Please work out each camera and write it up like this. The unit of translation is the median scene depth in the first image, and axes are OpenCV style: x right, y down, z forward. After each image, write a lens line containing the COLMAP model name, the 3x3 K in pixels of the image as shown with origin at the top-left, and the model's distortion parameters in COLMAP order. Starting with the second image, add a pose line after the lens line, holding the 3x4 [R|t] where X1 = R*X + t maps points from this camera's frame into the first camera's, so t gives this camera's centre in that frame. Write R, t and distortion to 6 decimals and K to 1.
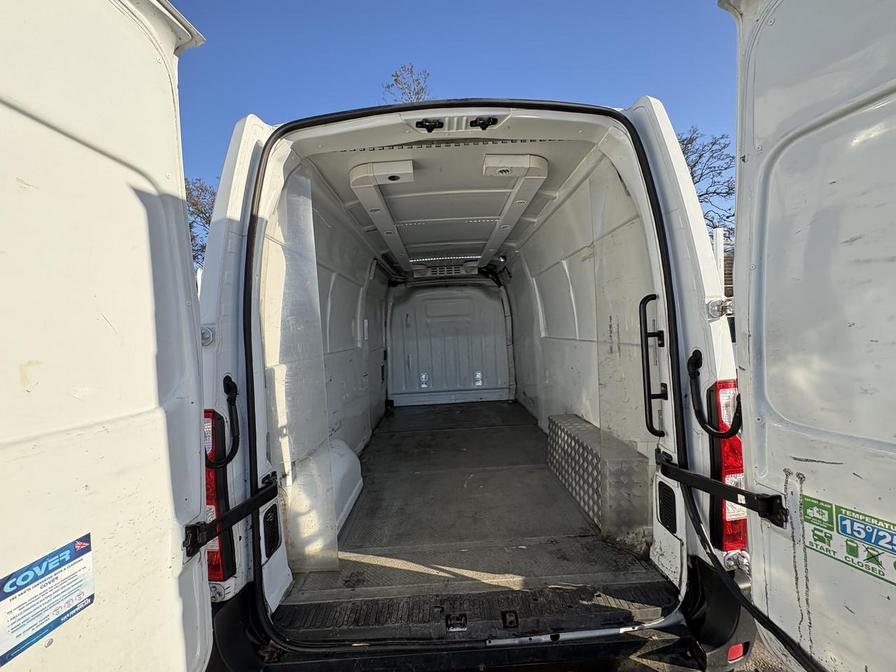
lens RADIAL K [[355.7, 0, 445.3], [0, 355.7, 329.4], [0, 0, 1]] dist [0.000513, -0.000107]
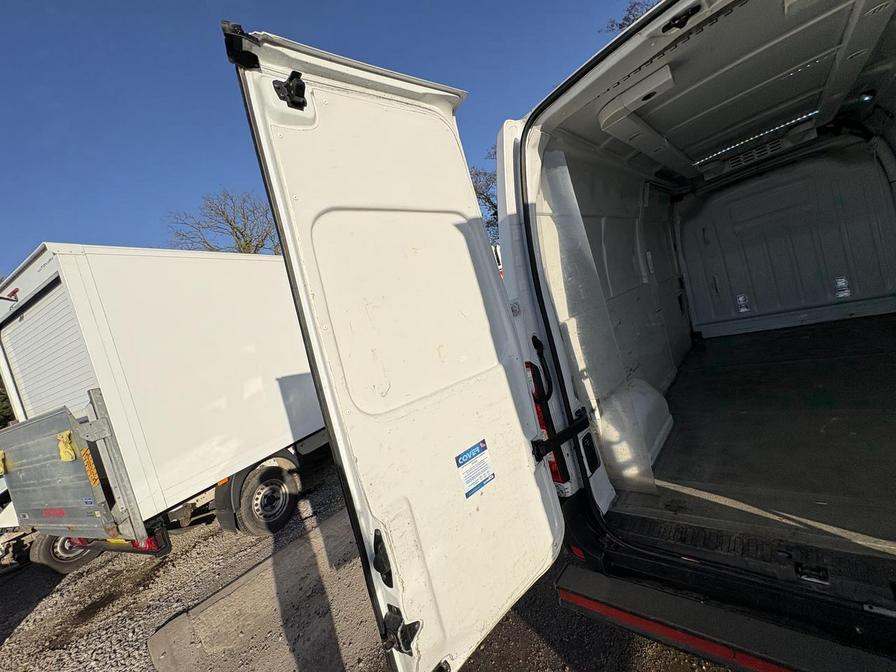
lens RADIAL K [[355.7, 0, 461.3], [0, 355.7, 333.6], [0, 0, 1]] dist [0.000513, -0.000107]
pose [[0.733527, -0.109536, -0.670776, 0.044356], [0.225844, 0.970131, 0.088551, -0.035706], [0.641041, -0.216445, 0.736355, -0.084732]]
